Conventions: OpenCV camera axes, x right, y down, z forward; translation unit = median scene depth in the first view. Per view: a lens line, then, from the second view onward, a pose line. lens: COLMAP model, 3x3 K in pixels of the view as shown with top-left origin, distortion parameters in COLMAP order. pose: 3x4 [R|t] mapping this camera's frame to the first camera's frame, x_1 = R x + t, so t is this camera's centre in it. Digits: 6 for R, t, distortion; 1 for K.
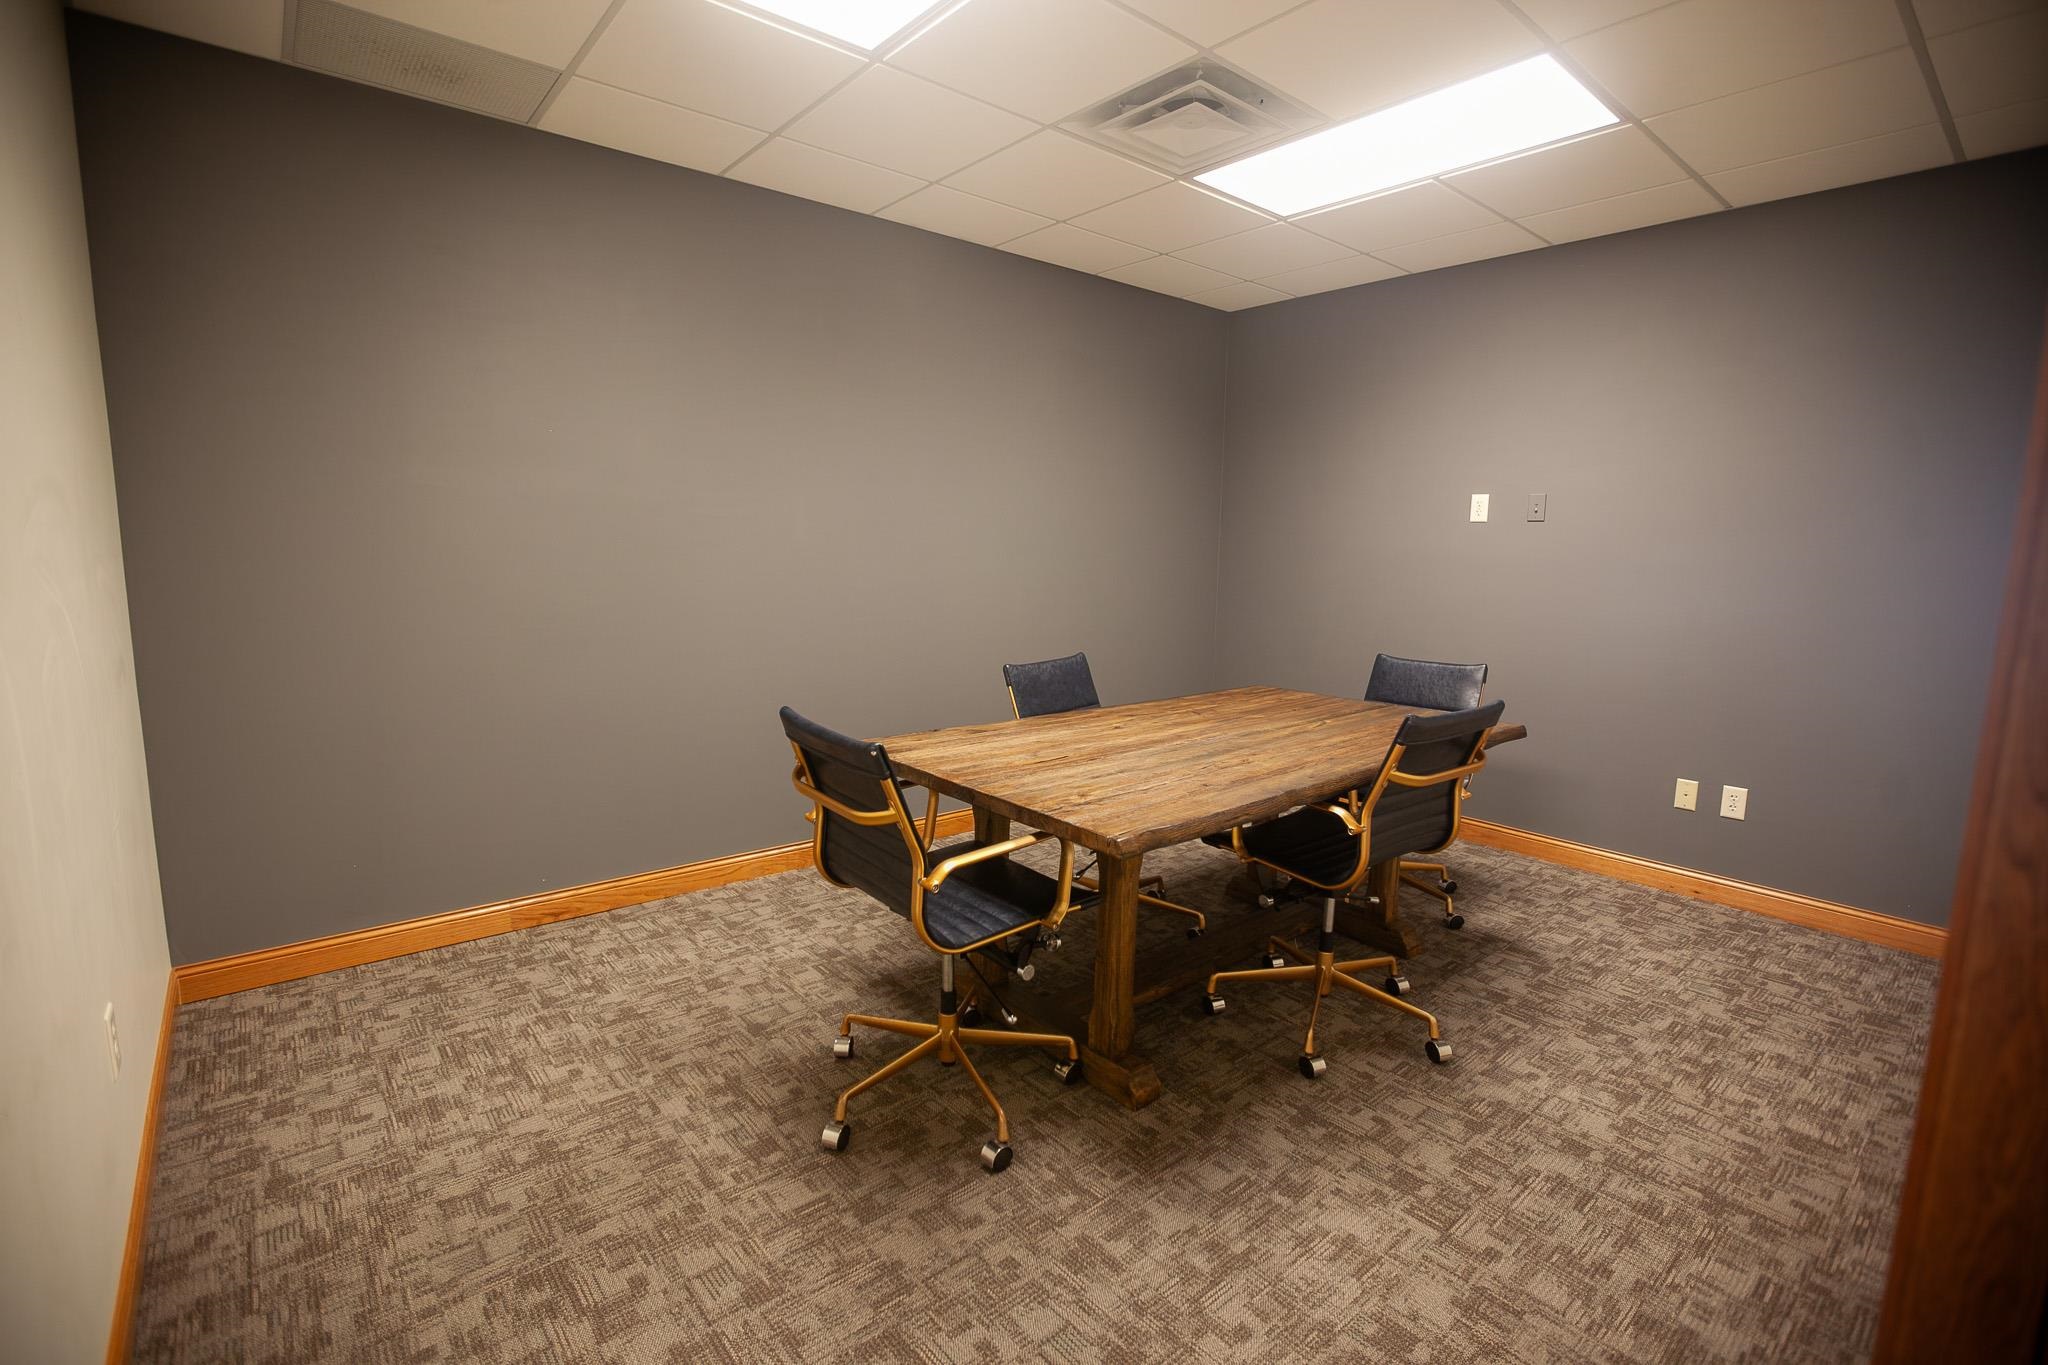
lens RADIAL K [[942.2, 0, 1024.0], [0, 942.2, 682.5], [0, 0, 1]] dist [-0.032390, 0.011716]
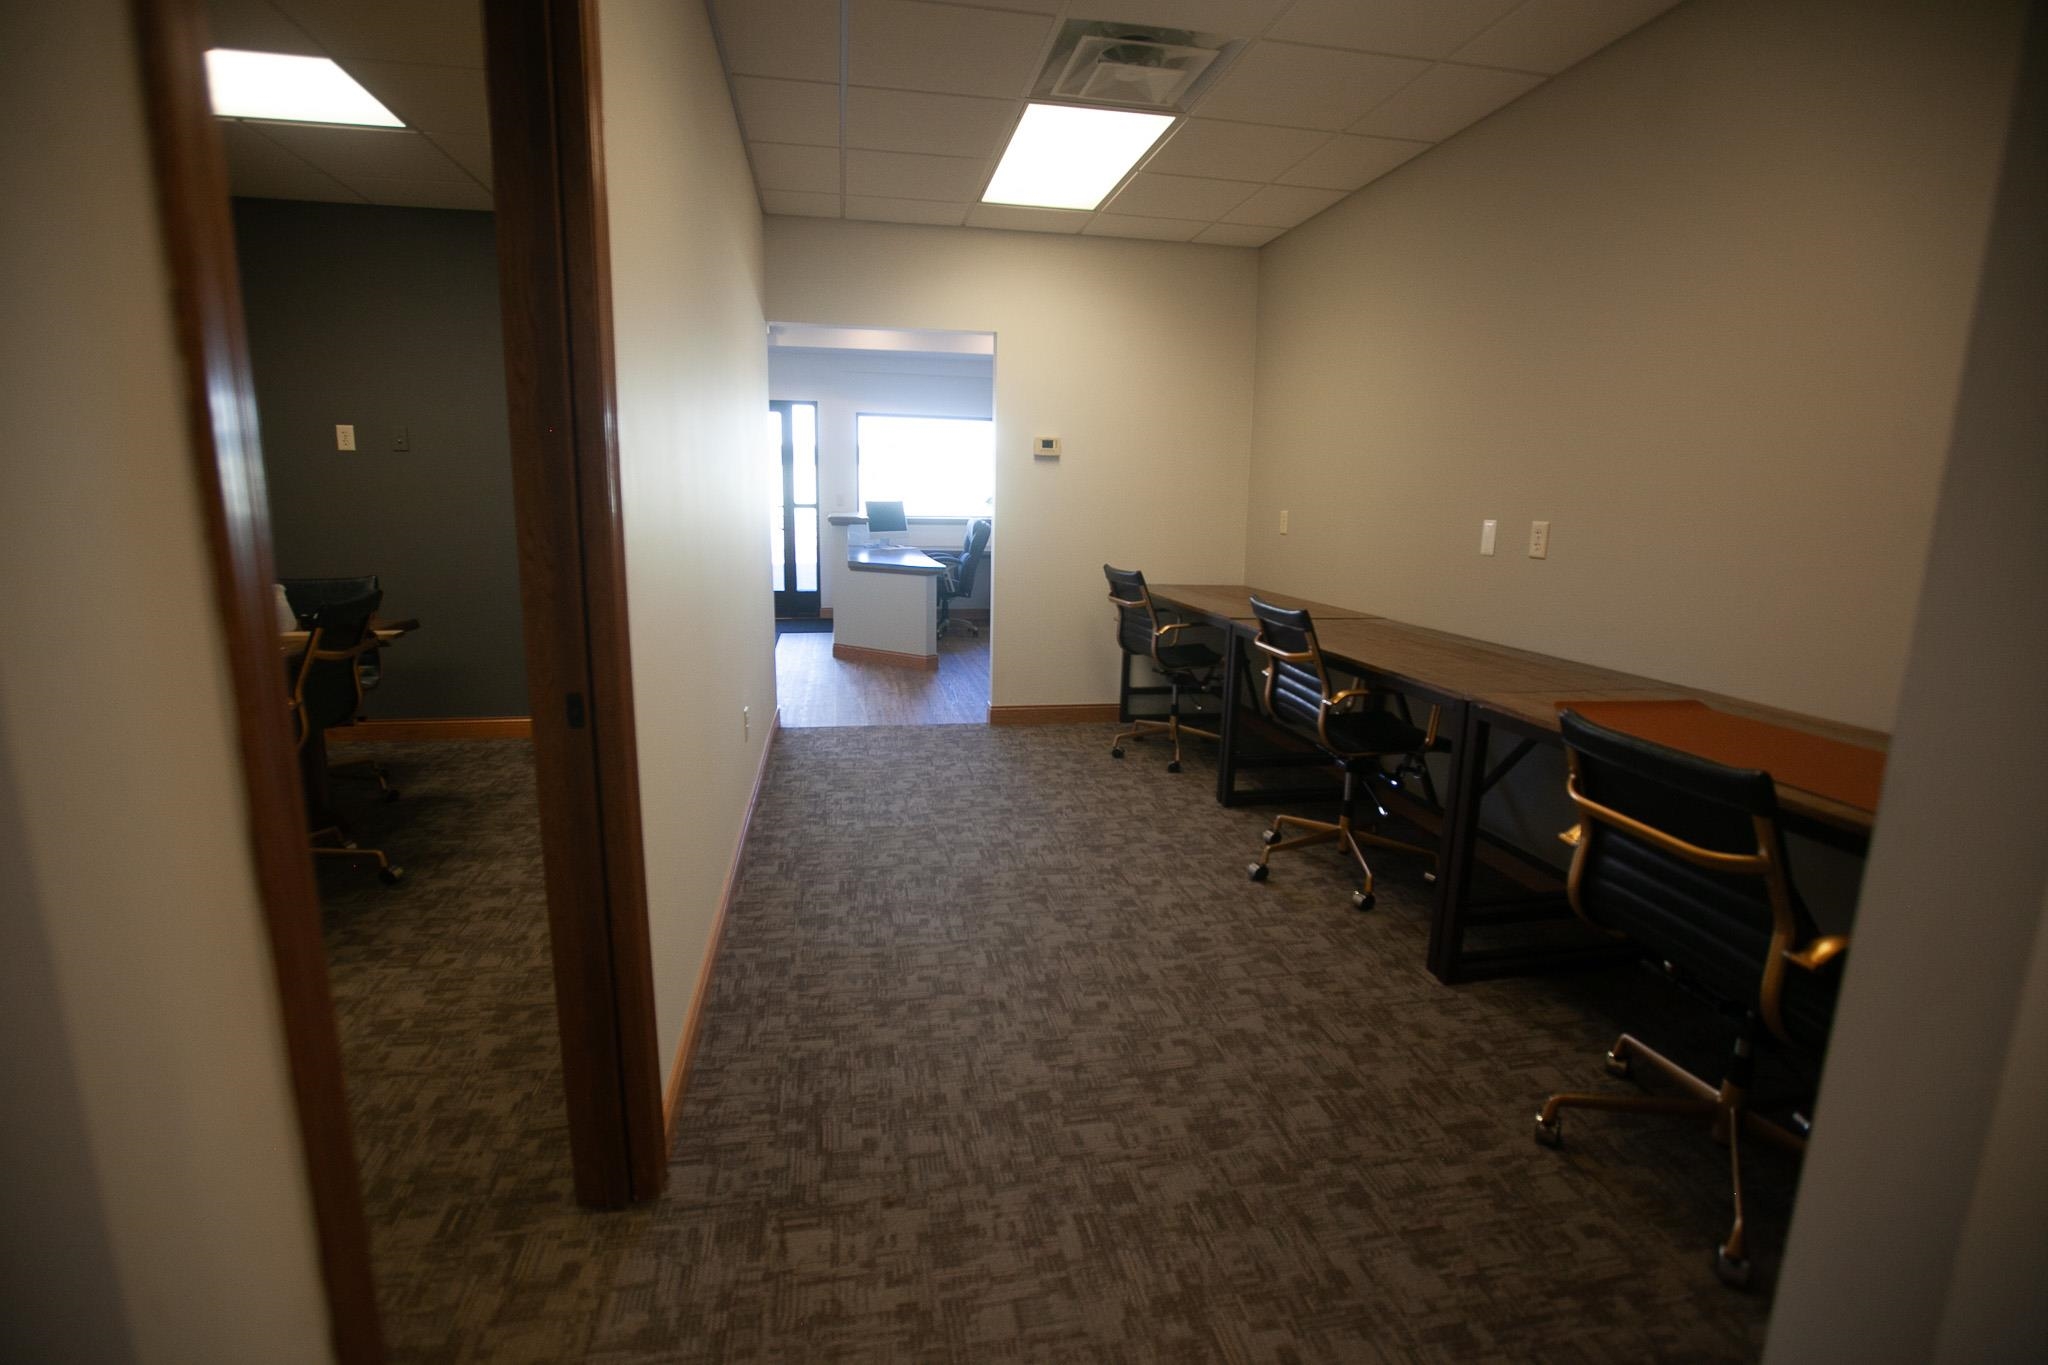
lens RADIAL K [[937.4, 0, 1017.0], [0, 937.4, 679.8], [0, 0, 1]] dist [-0.040315, 0.011934]
pose [[0.496277, -0.174981, 0.850348, -0.158109], [0.117783, 0.983992, 0.133741, 0.078411], [-0.860138, 0.033784, 0.508942, -0.399179]]
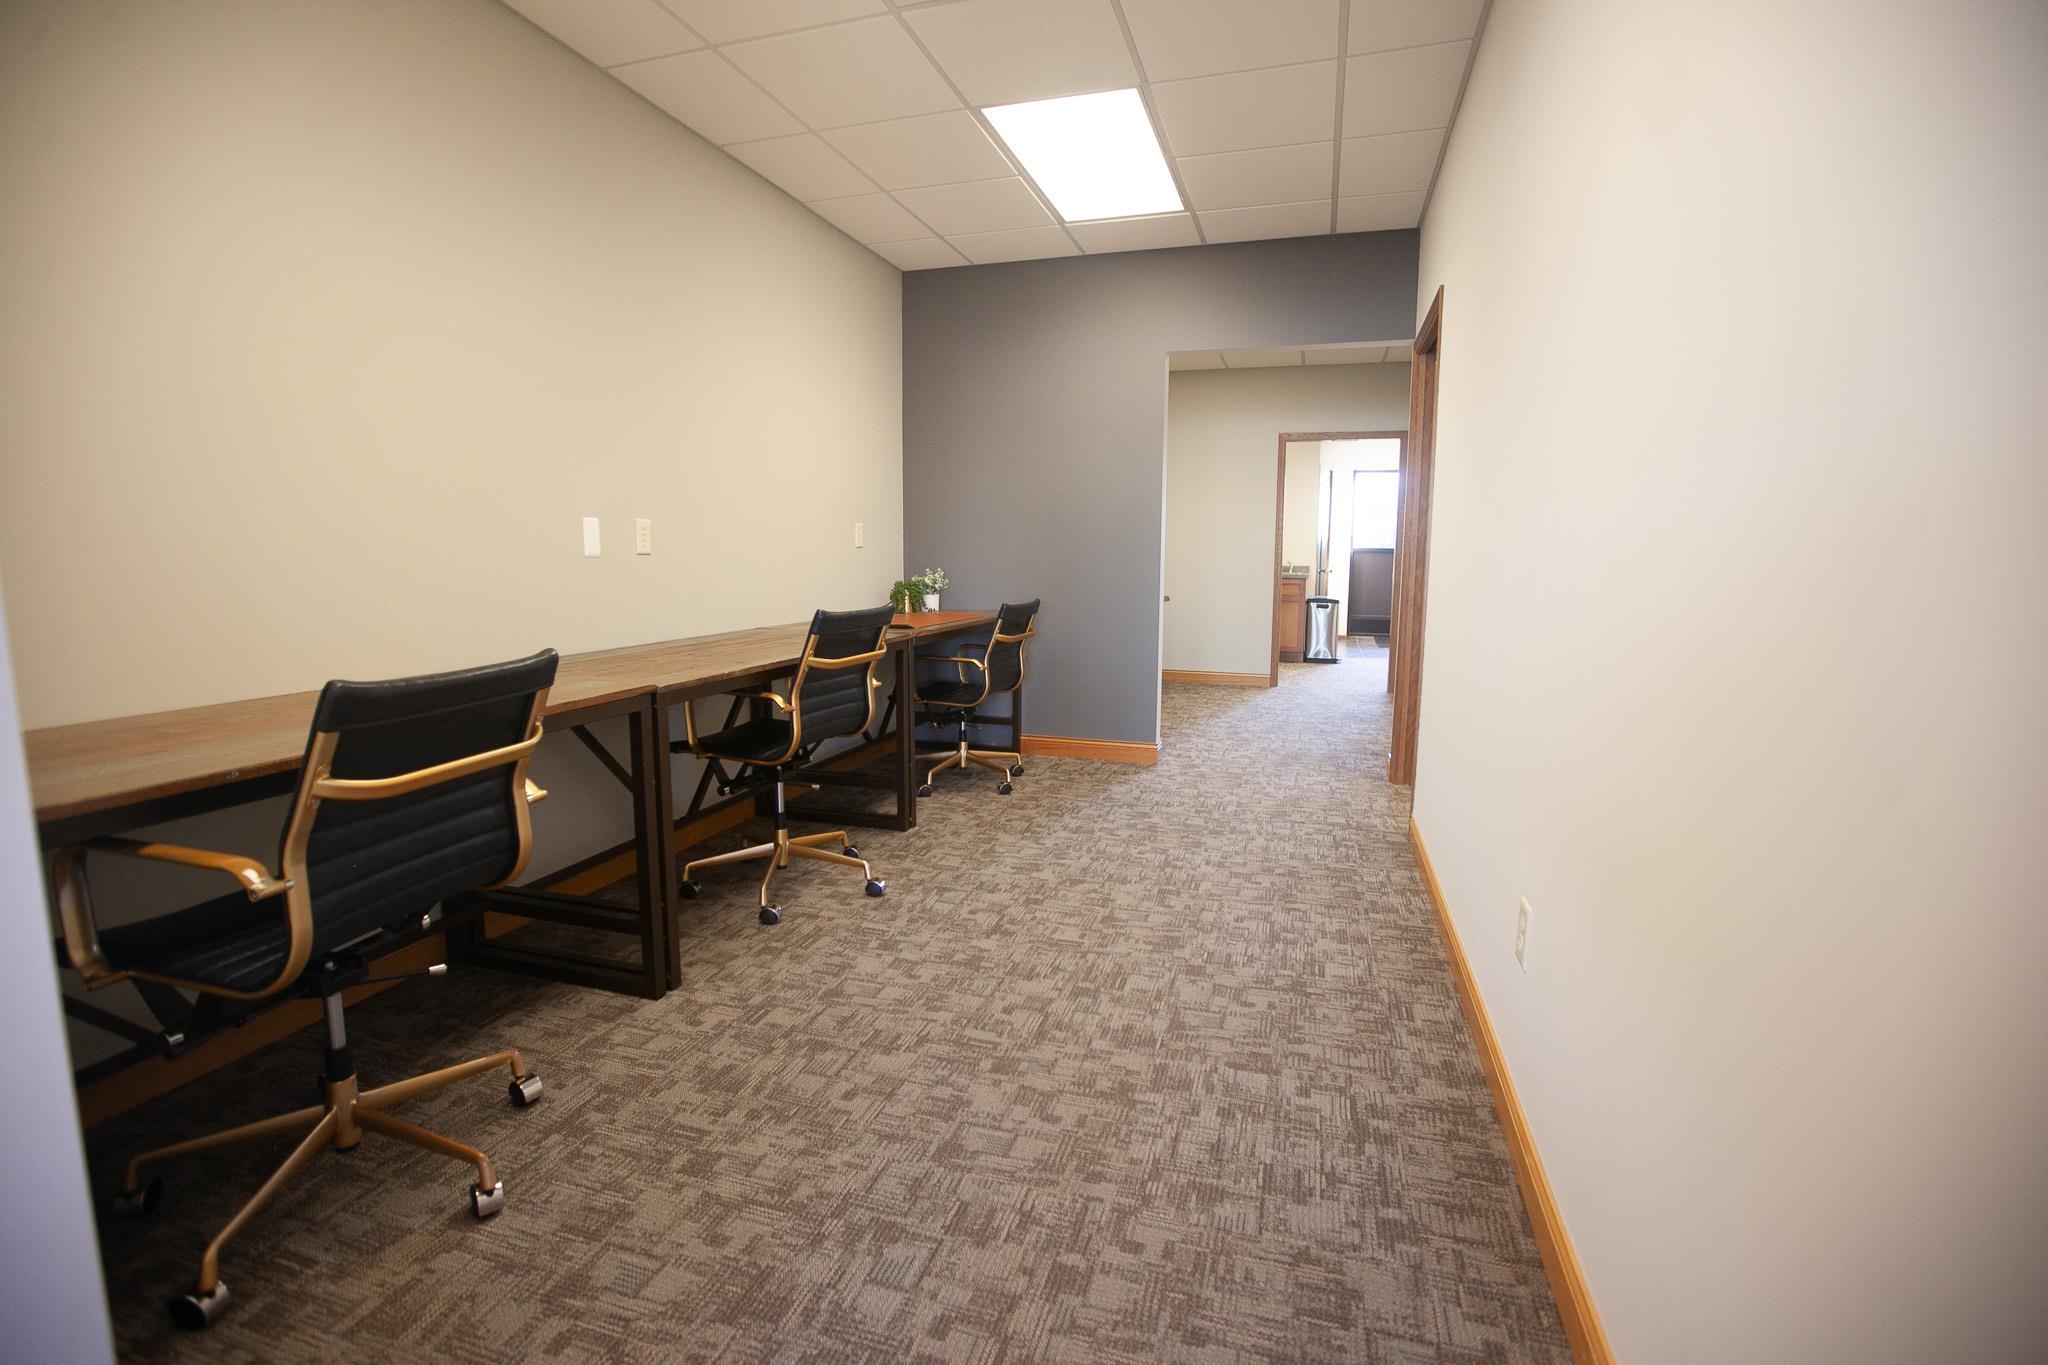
lens RADIAL K [[937.4, 0, 1017.0], [0, 937.4, 679.8], [0, 0, 1]] dist [-0.040315, 0.011934]
pose [[-0.848474, 0.048866, -0.526976, 1.744247], [-0.097094, 0.964455, 0.245762, -0.051874], [0.520254, 0.259689, -0.813570, 1.185690]]
